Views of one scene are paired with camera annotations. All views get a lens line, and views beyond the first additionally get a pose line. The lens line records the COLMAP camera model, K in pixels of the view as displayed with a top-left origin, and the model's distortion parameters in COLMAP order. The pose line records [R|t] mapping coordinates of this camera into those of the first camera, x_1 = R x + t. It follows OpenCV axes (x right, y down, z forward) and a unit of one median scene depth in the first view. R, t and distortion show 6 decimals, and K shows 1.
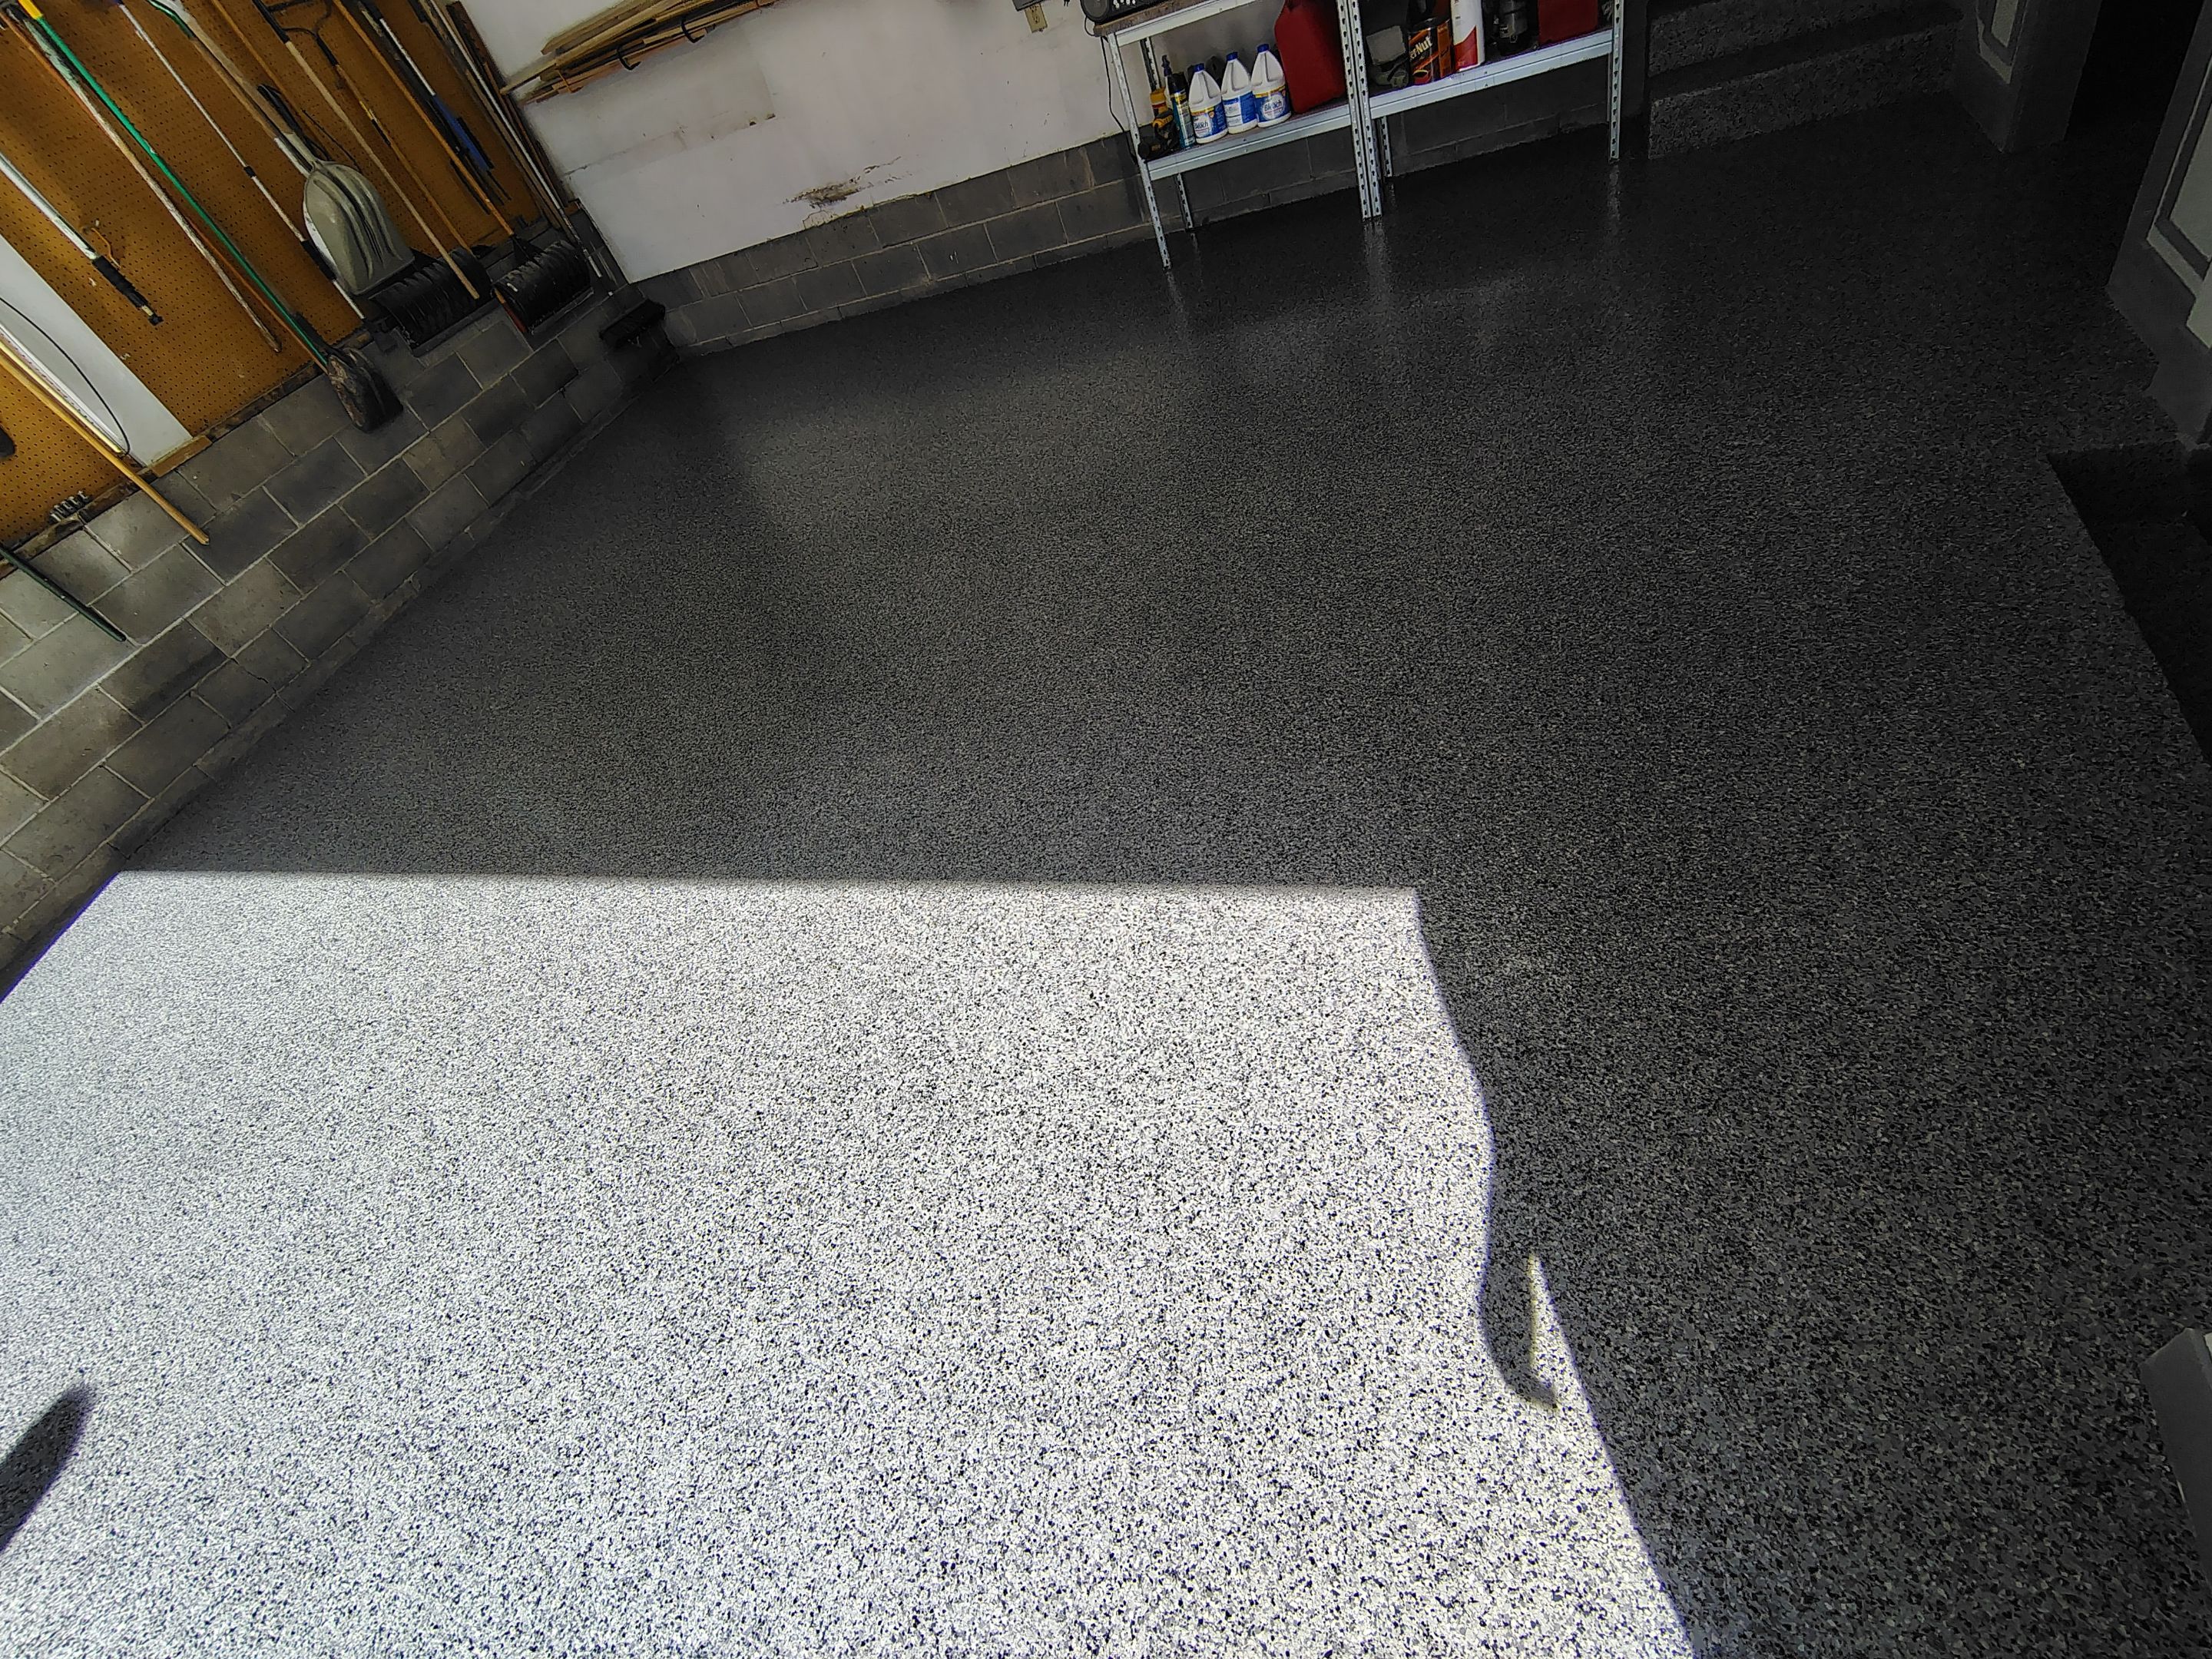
lens RADIAL K [[1039.1, 0, 1097.1], [0, 1039.1, 834.6], [0, 0, 1]] dist [-0.004674, 0.000520]
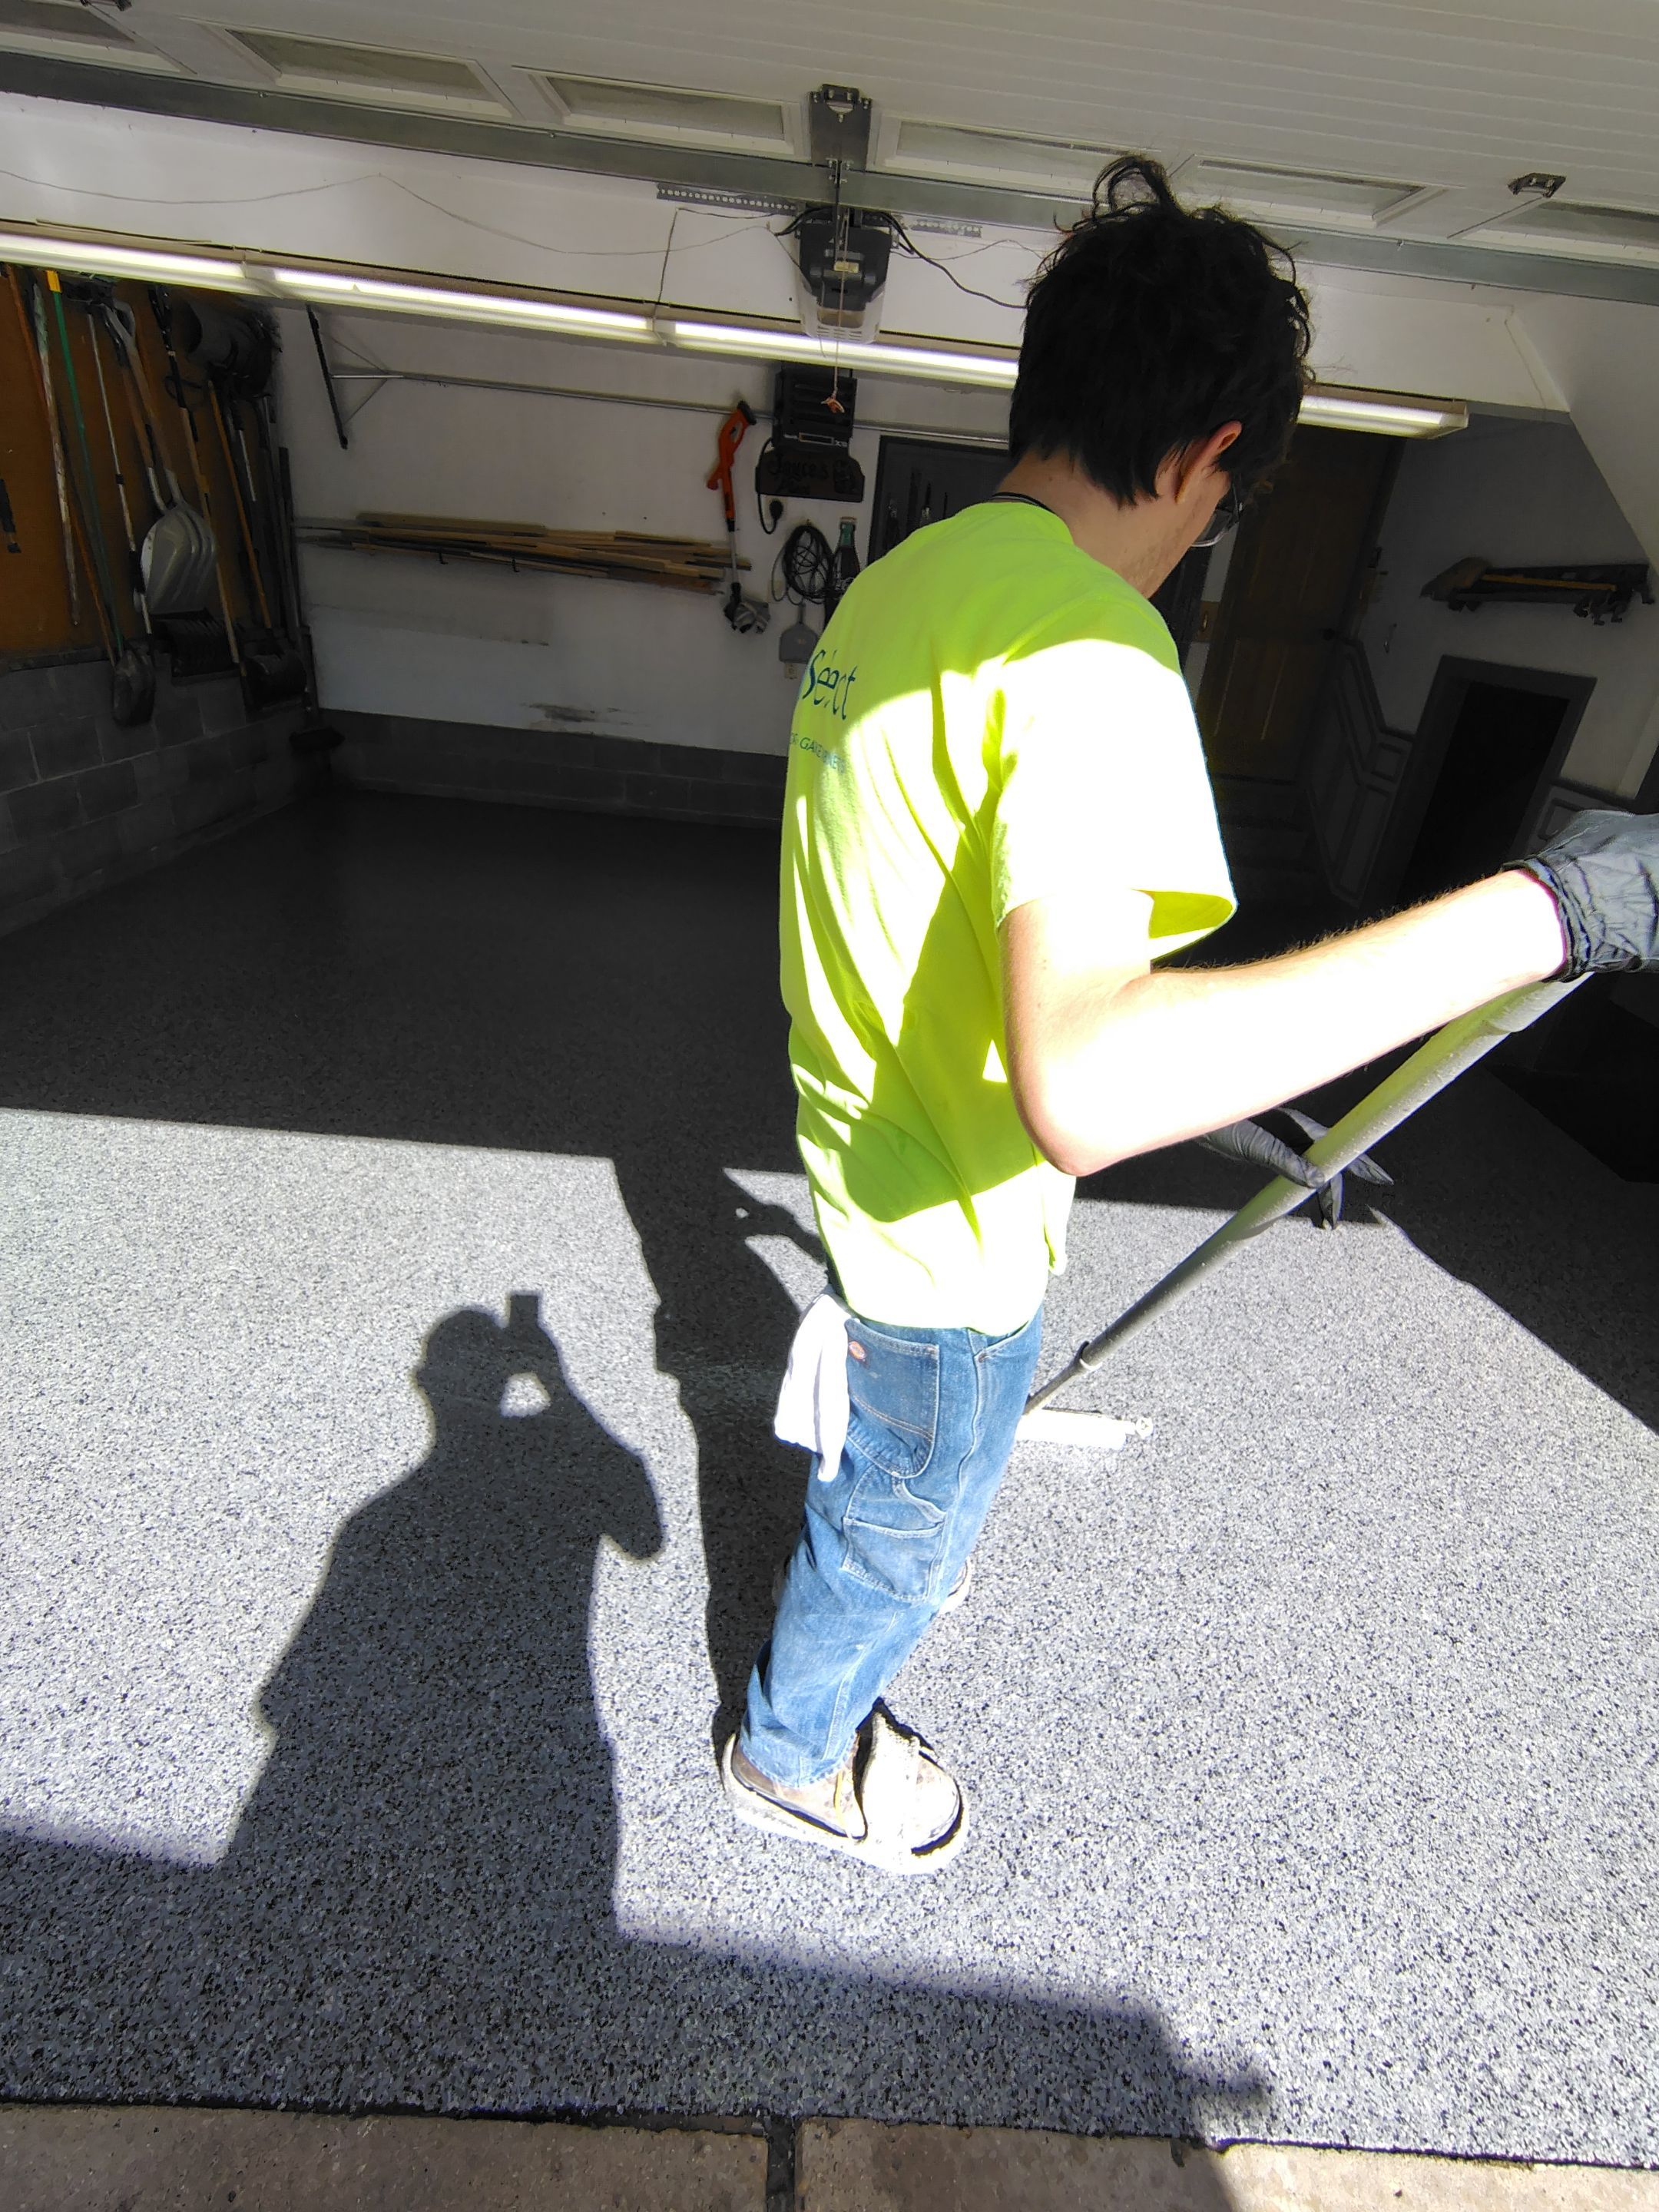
lens RADIAL K [[1049.4, 0, 817.8], [0, 1049.4, 1090.7], [0, 0, 1]] dist [-0.010072, 0.004874]
pose [[0.875401, 0.235140, 0.422352, -0.834627], [-0.074279, 0.928774, -0.363128, 0.416232], [-0.477656, 0.286511, 0.830516, -0.039687]]
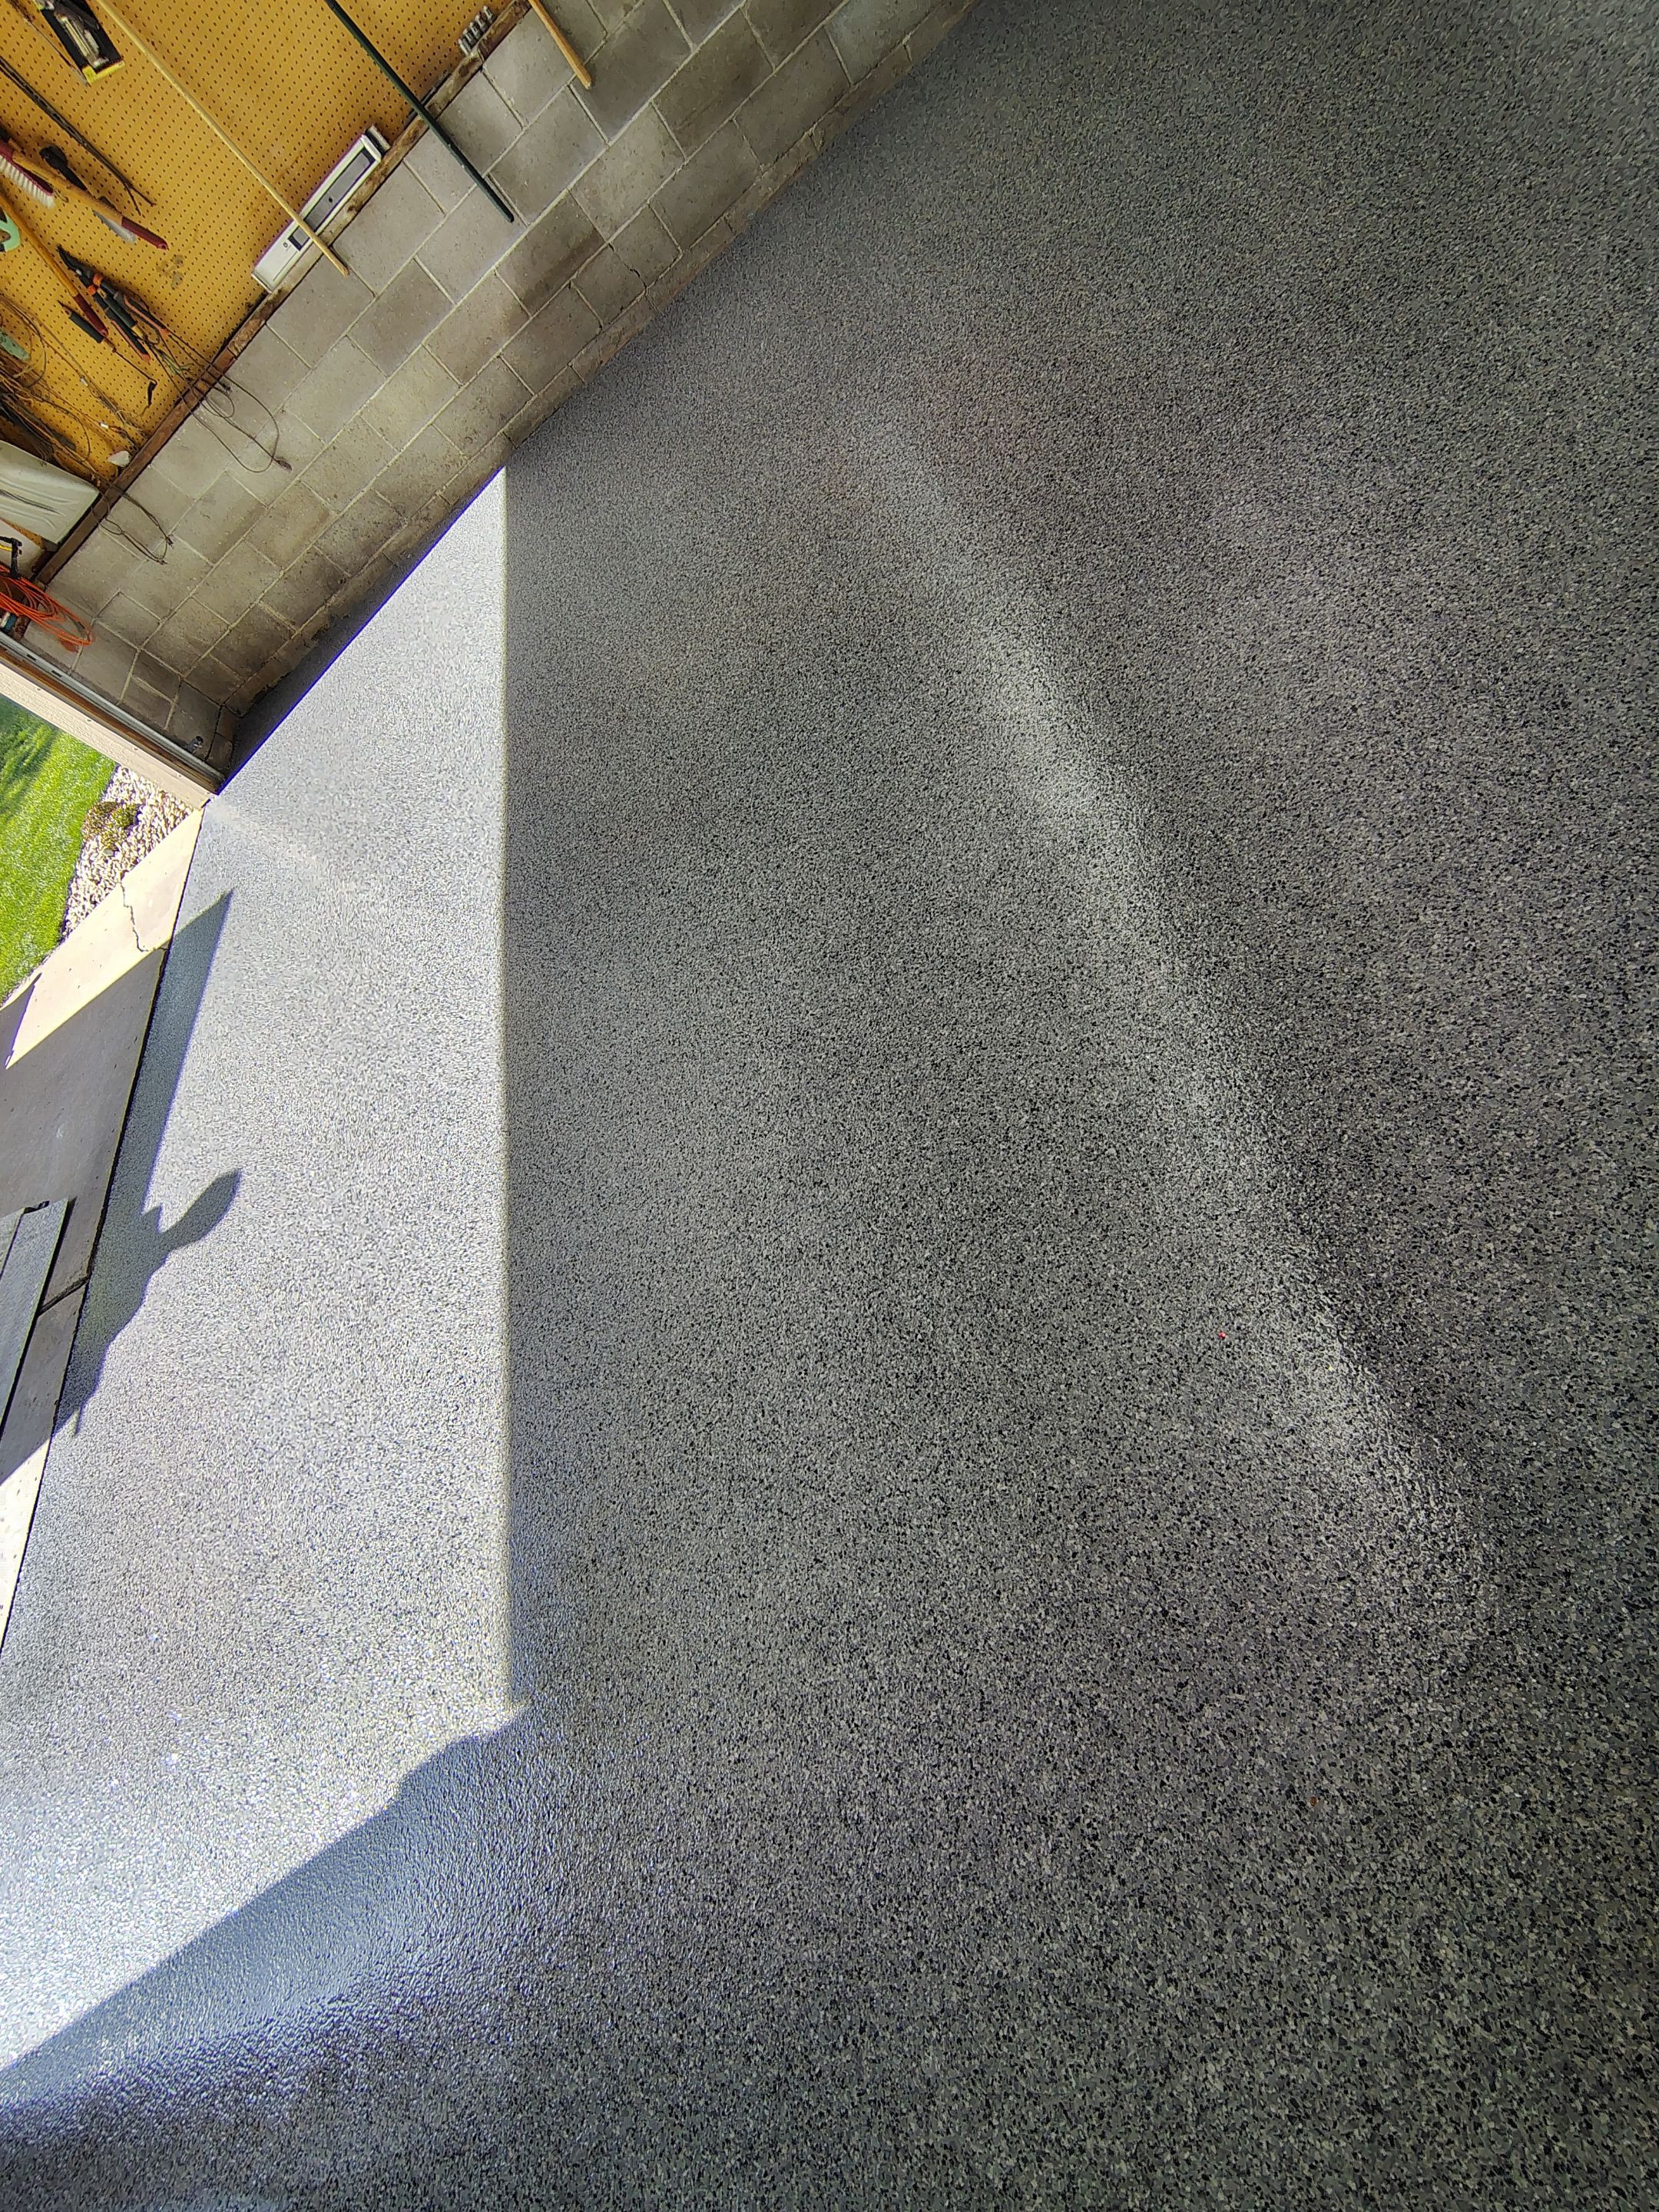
lens RADIAL K [[1049.4, 0, 805.0], [0, 1049.4, 1099.4], [0, 0, 1]] dist [-0.010072, 0.004874]
pose [[0.543533, 0.745294, -0.386146, 0.359158], [-0.227007, 0.573408, 0.787192, -0.833248], [0.808109, -0.340206, 0.480853, 0.669454]]
